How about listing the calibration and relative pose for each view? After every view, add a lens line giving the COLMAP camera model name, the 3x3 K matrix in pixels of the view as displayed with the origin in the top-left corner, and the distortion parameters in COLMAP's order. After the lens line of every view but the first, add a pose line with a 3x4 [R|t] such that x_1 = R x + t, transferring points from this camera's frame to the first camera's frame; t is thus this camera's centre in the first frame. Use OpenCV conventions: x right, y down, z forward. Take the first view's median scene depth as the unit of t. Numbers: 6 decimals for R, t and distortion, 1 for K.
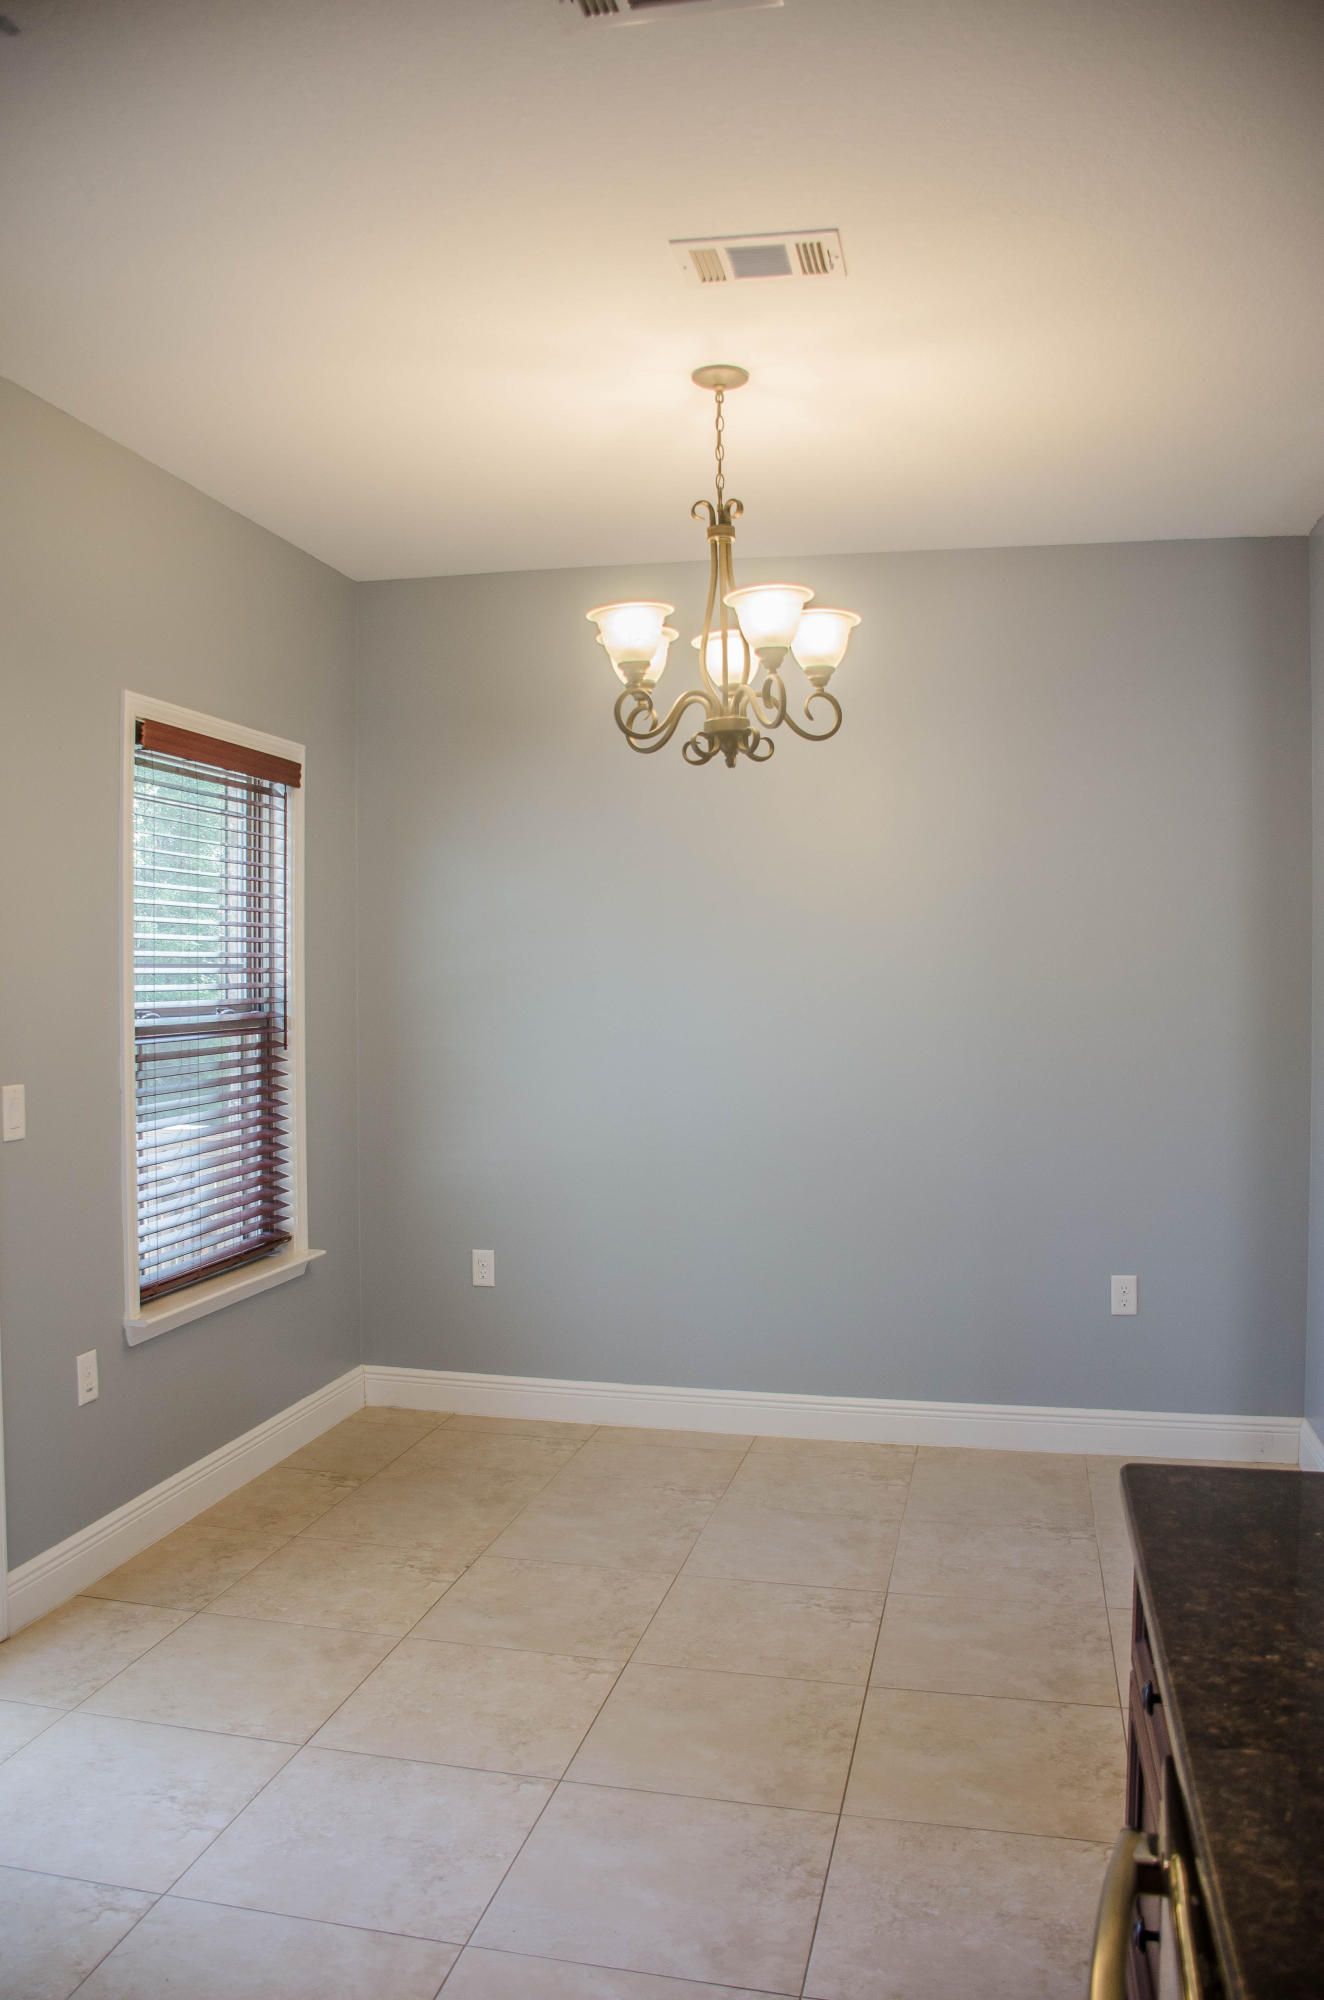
lens RADIAL K [[1575.8, 0, 662.0], [0, 1575.8, 1000.0], [0, 0, 1]] dist [-0.153137, 0.095474]
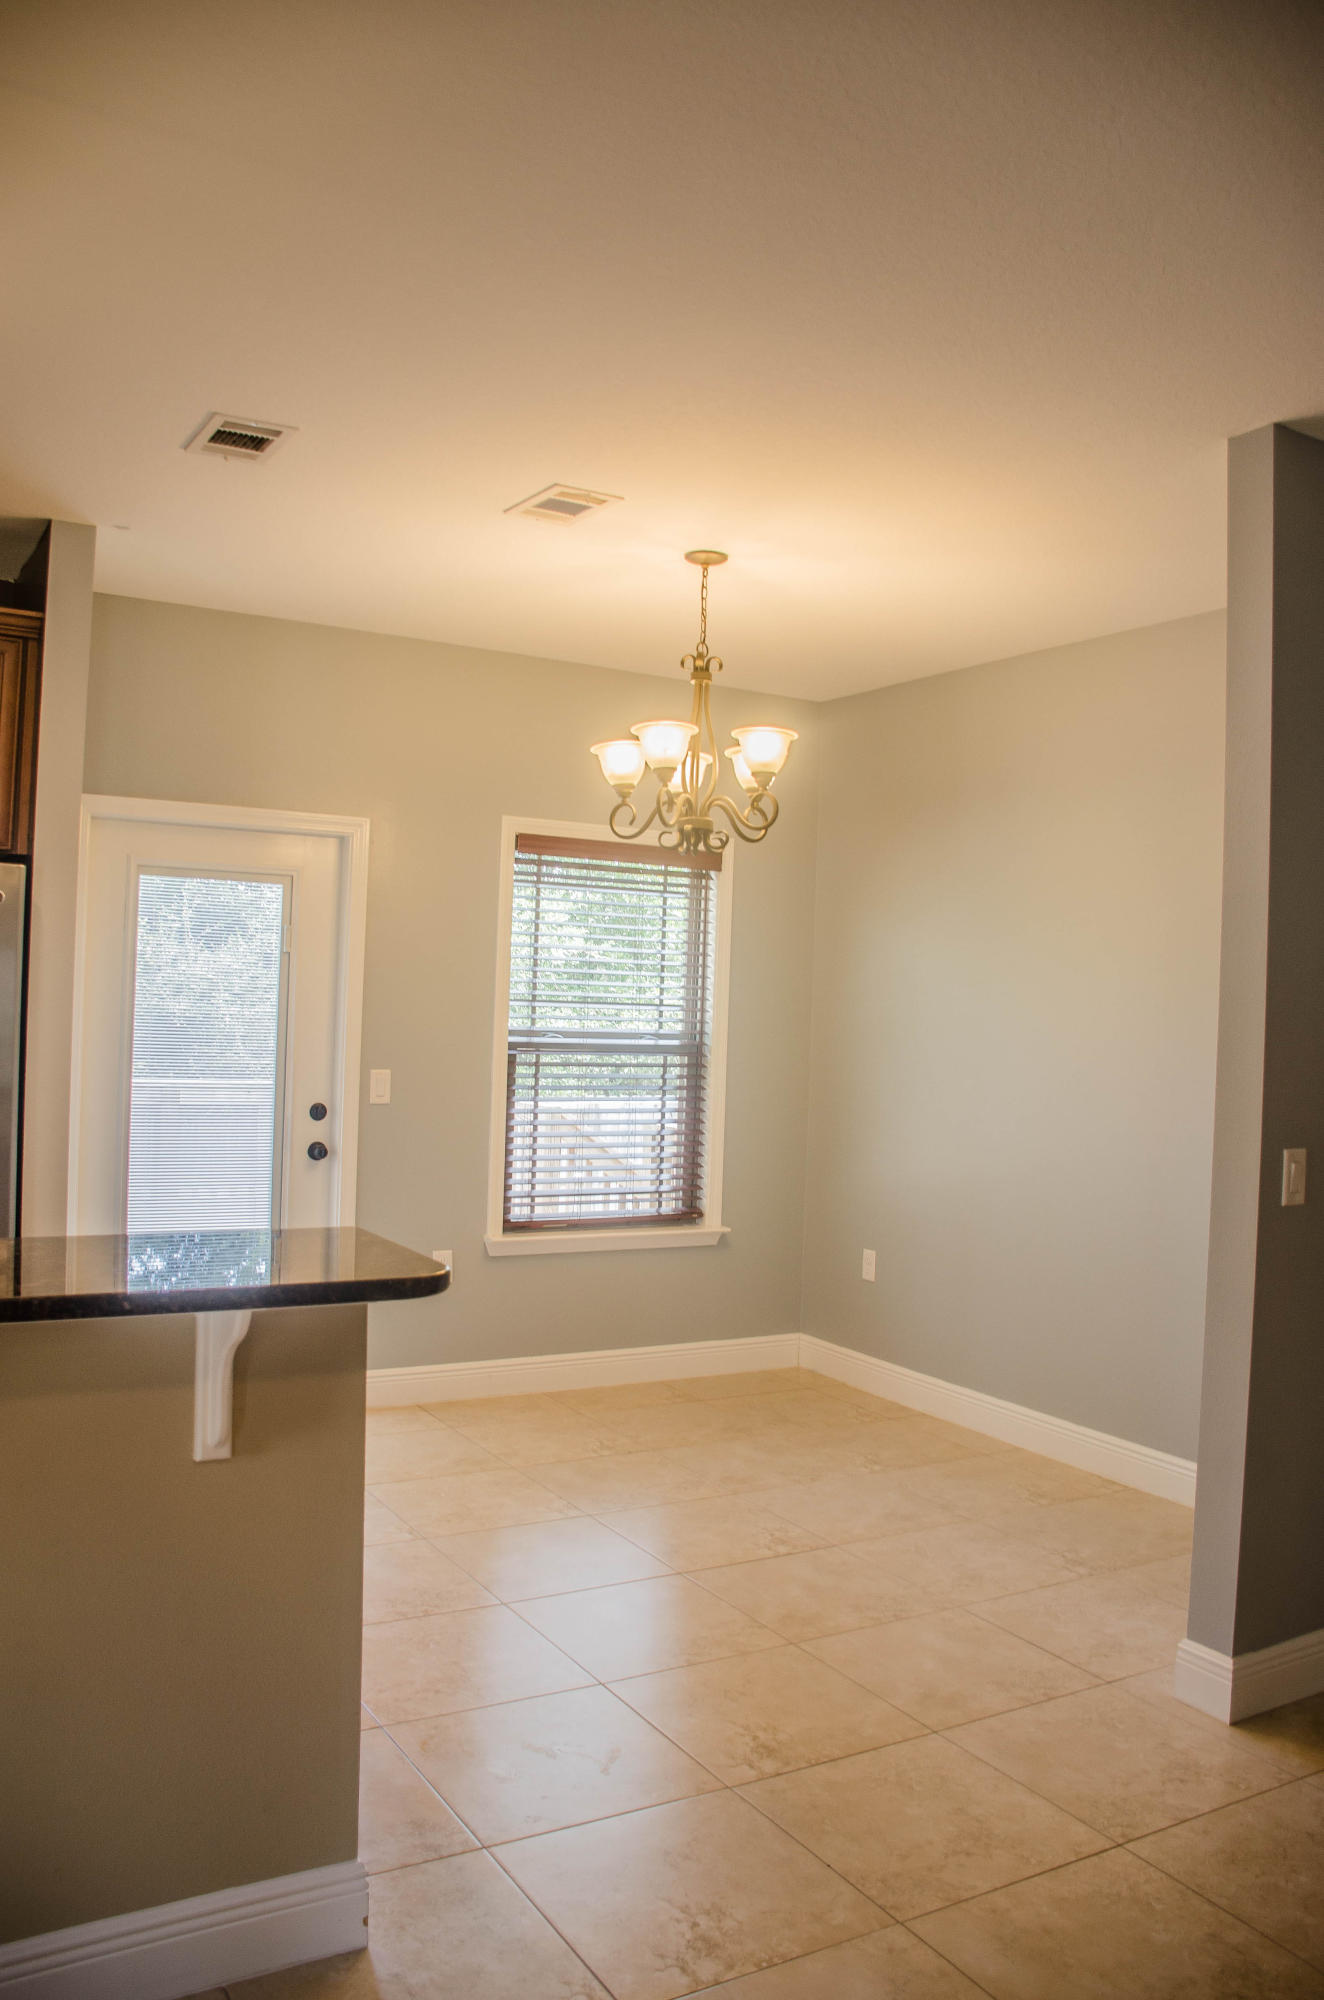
lens RADIAL K [[1597.6, 0, 662.5], [0, 1597.6, 958.8], [0, 0, 1]] dist [-0.134008, 0.134089]
pose [[0.677477, -0.002363, -0.735540, 0.732338], [-0.049375, 0.997593, -0.048681, 0.005430], [0.733884, 0.069298, 0.675730, 0.055614]]
